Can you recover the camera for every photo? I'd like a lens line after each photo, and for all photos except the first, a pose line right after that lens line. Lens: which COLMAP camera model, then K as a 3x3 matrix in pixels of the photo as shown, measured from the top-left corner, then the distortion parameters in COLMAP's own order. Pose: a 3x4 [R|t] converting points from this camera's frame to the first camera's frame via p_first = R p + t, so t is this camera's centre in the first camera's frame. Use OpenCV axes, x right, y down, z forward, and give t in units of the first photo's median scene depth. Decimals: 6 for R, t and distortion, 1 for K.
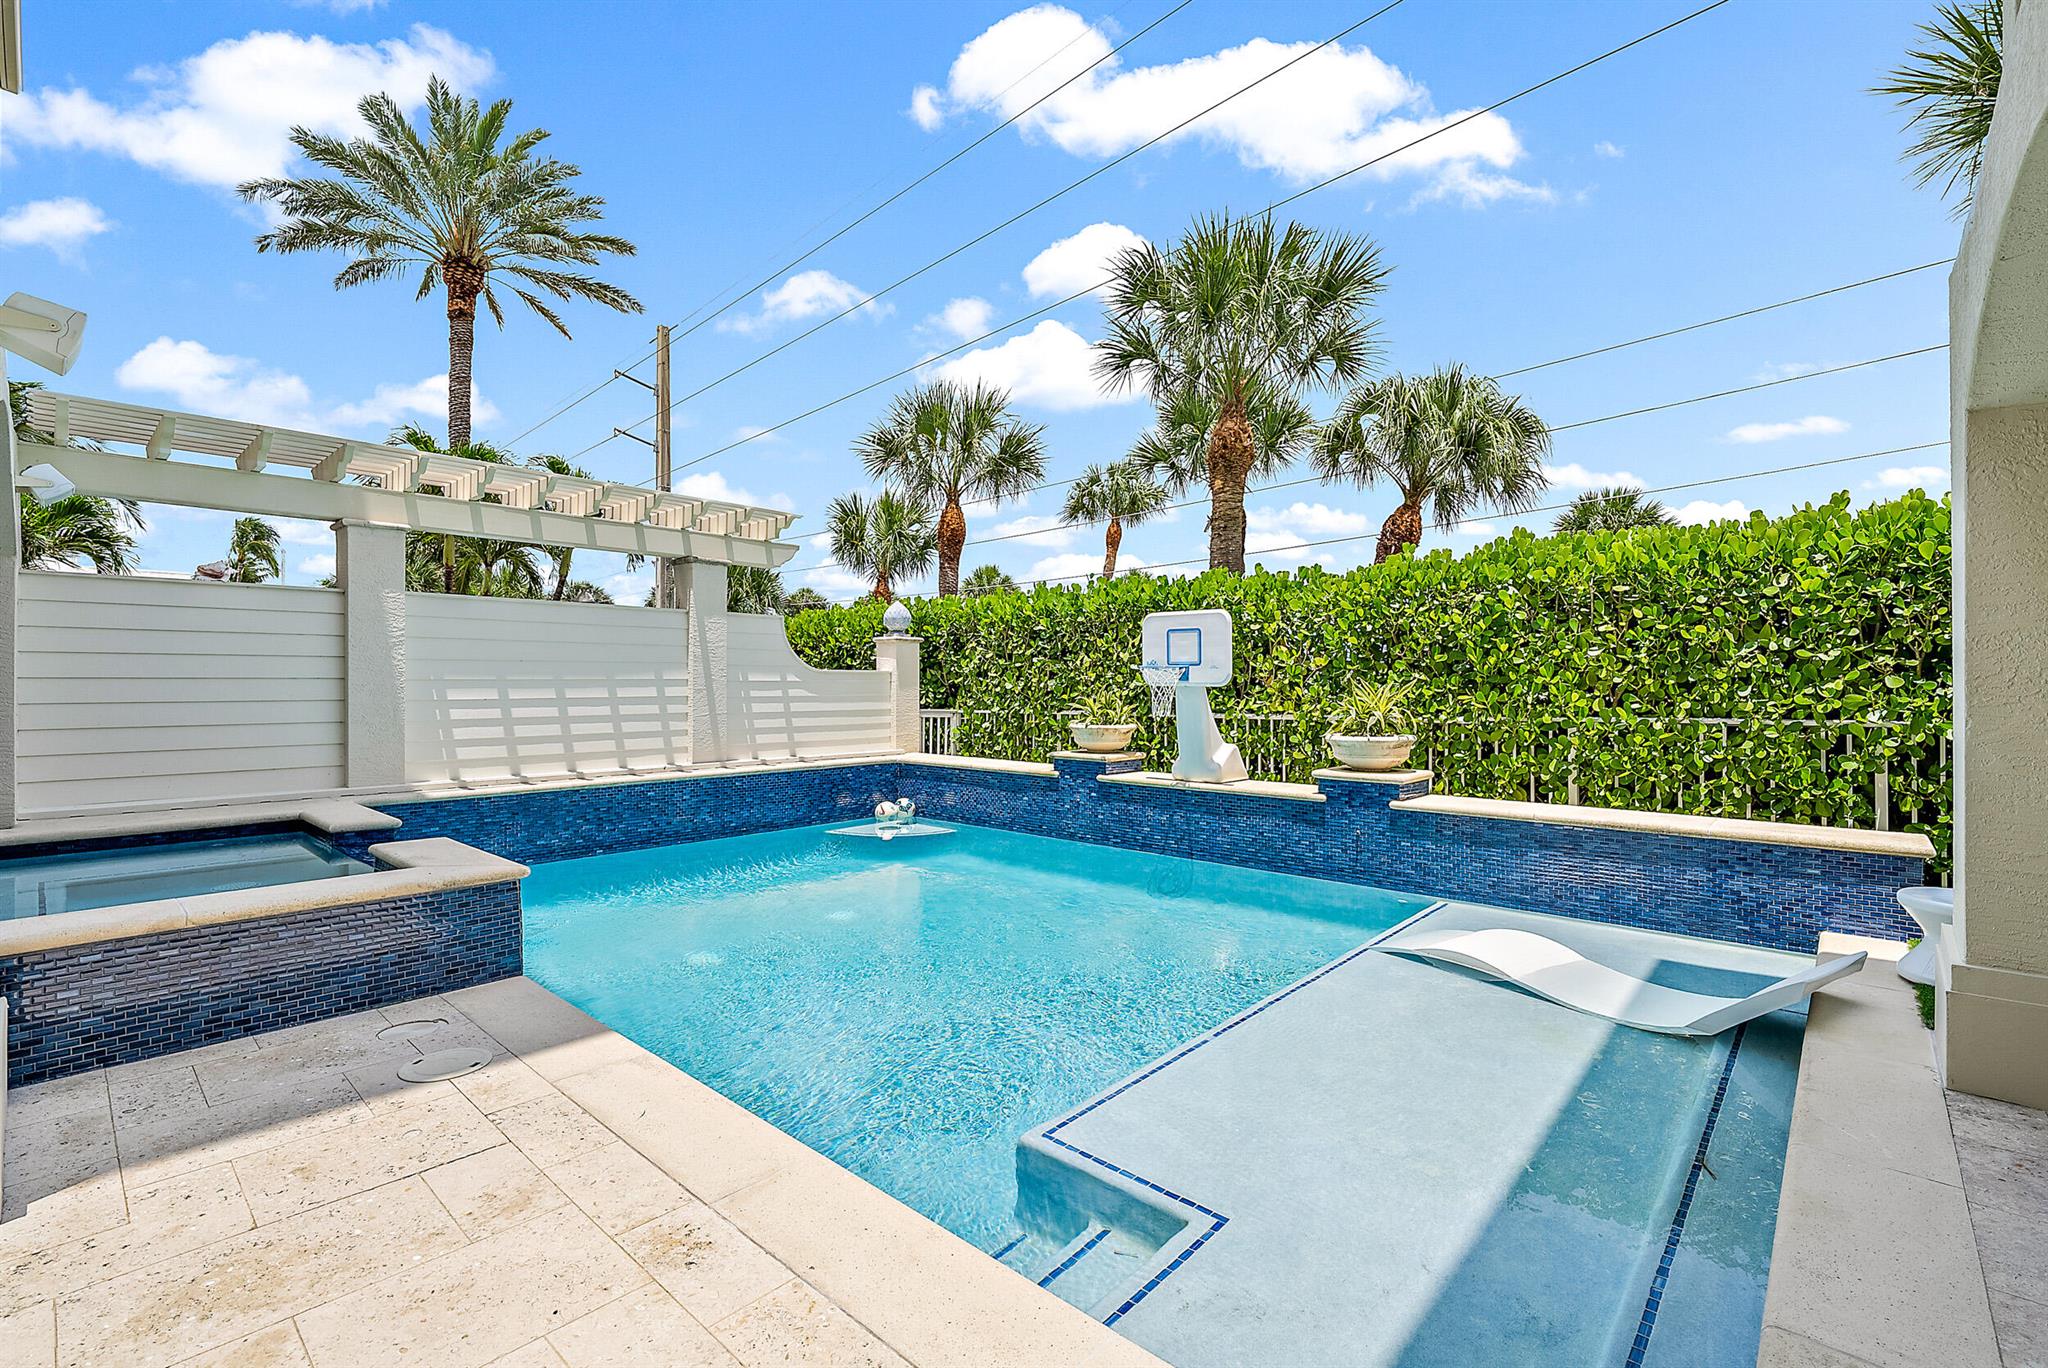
lens RADIAL K [[894.6, 0, 1019.8], [0, 894.6, 677.9], [0, 0, 1]] dist [0.002004, -0.000777]
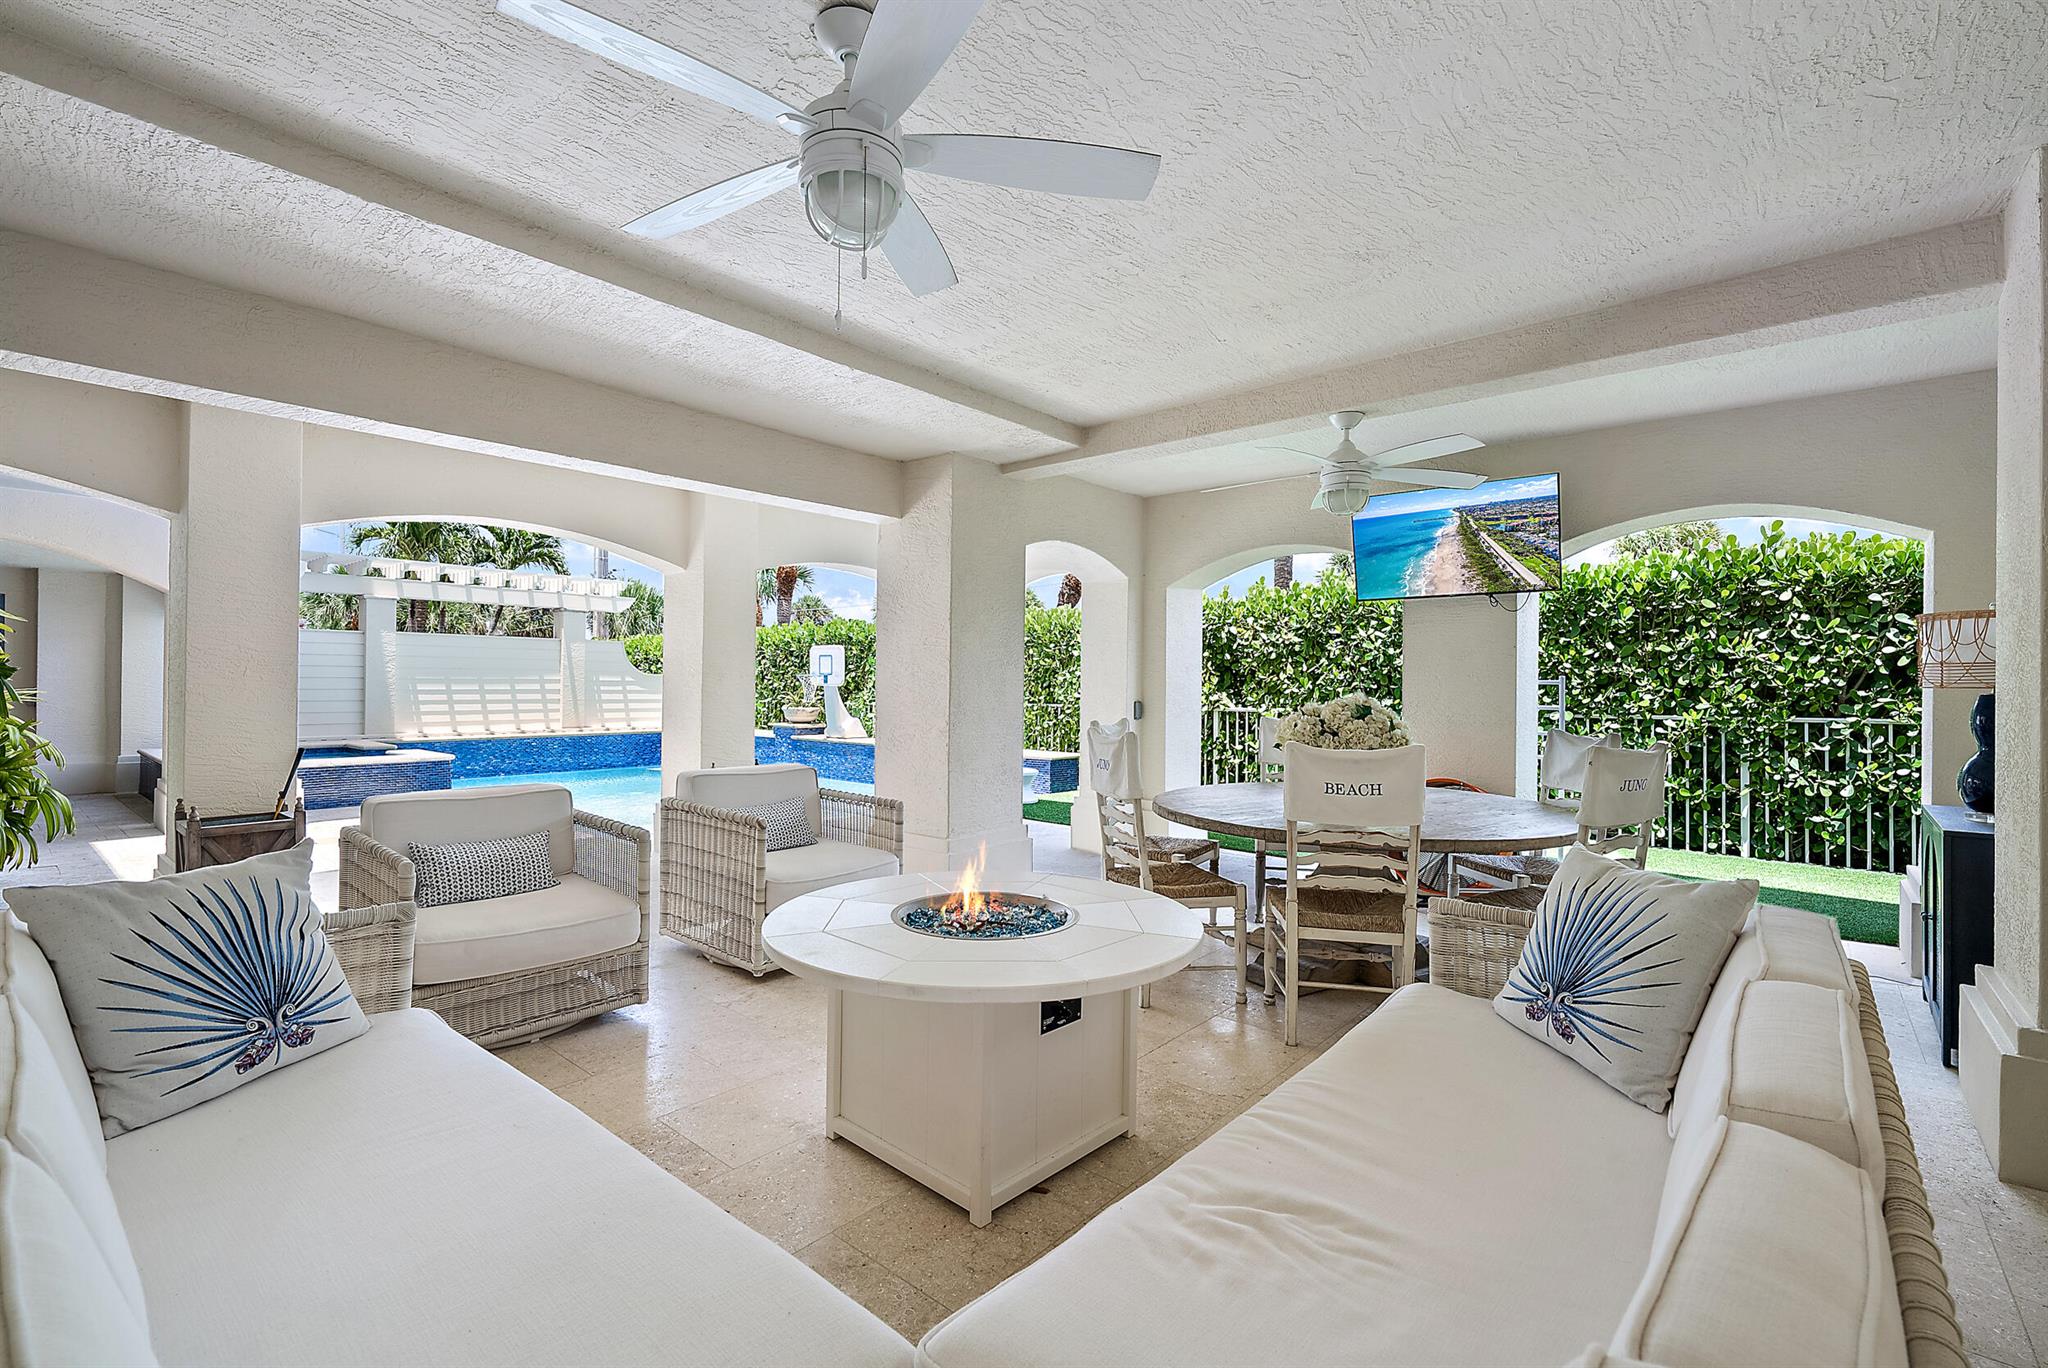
lens RADIAL K [[894.6, 0, 1019.8], [0, 894.6, 677.9], [0, 0, 1]] dist [0.002004, -0.000777]
pose [[0.999679, 0.008626, 0.023835, 0.493079], [-0.008658, 0.999962, 0.001247, -0.011589], [-0.023823, -0.001453, 0.999715, -0.772433]]
